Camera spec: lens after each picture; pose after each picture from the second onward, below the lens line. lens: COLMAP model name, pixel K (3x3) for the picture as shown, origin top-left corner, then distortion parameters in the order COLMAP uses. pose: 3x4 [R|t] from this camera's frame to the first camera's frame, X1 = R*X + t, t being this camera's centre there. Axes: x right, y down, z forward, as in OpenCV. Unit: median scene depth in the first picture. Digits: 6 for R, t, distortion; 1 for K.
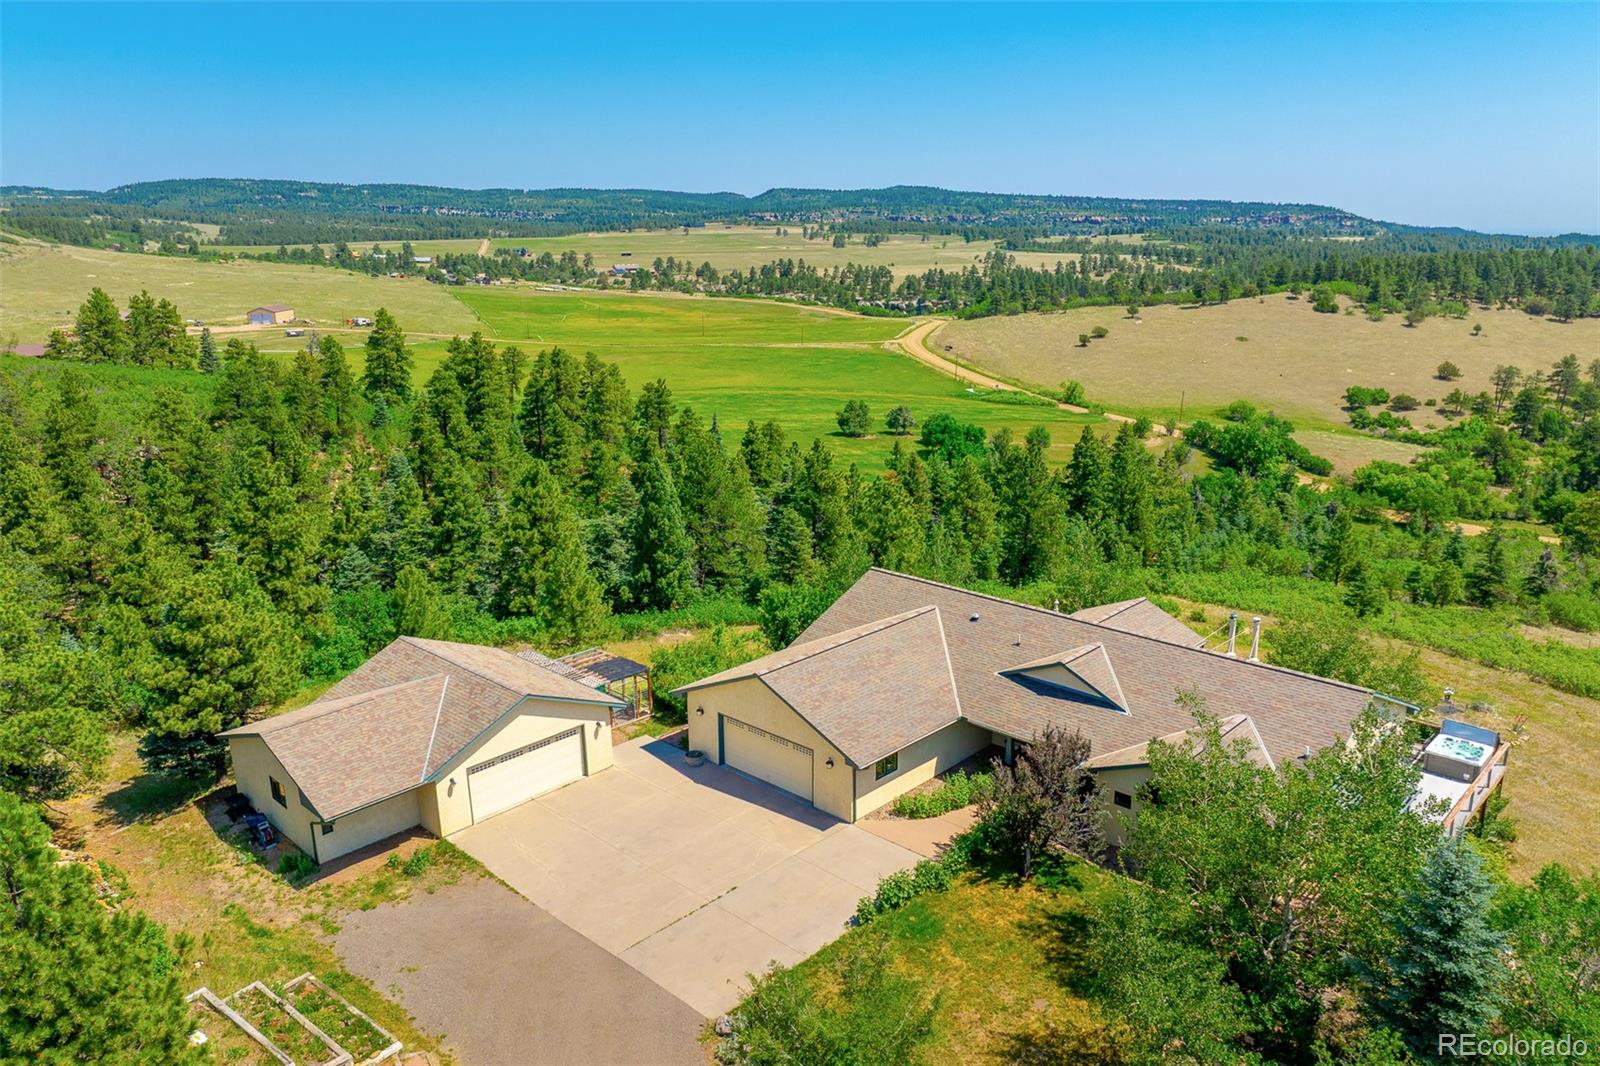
lens RADIAL K [[1120.4, 0, 807.1], [0, 1120.4, 532.6], [0, 0, 1]] dist [-0.036342, -0.010941]
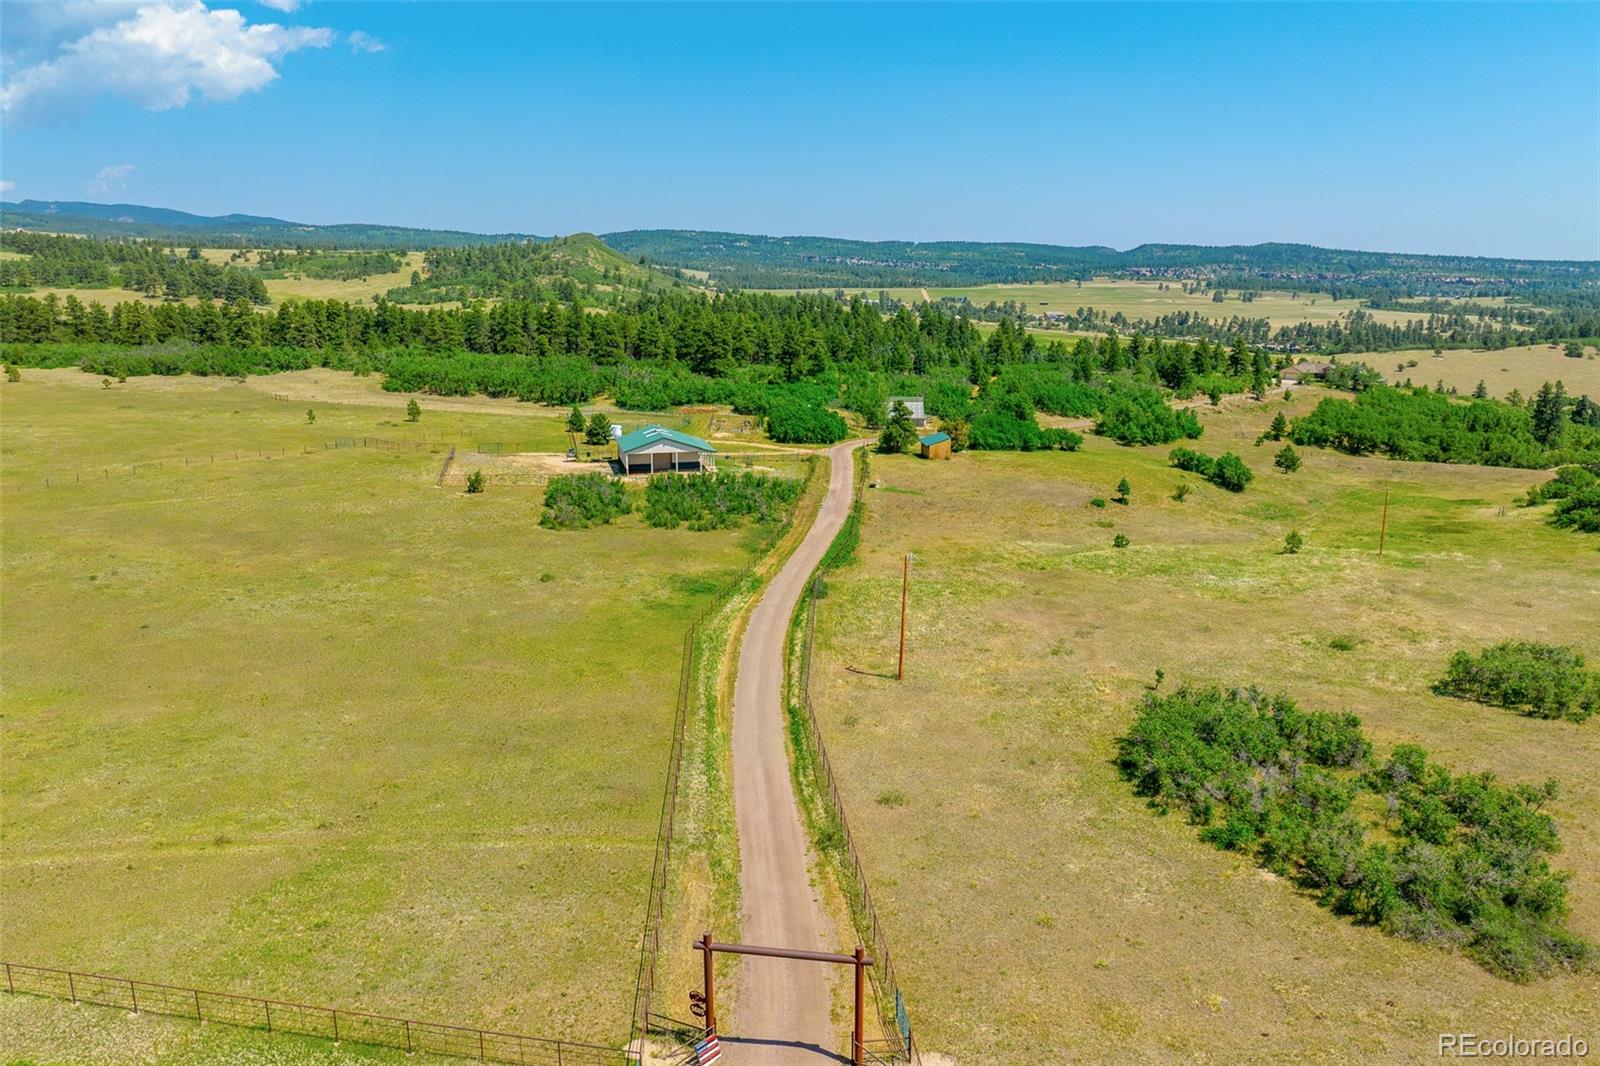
lens RADIAL K [[1120.4, 0, 807.1], [0, 1120.4, 532.6], [0, 0, 1]] dist [-0.036342, -0.010941]
pose [[0.955053, 0.079310, -0.285629, -0.029322], [-0.090334, 0.995582, -0.025608, 0.054486], [0.282336, 0.050259, 0.957998, -0.227466]]
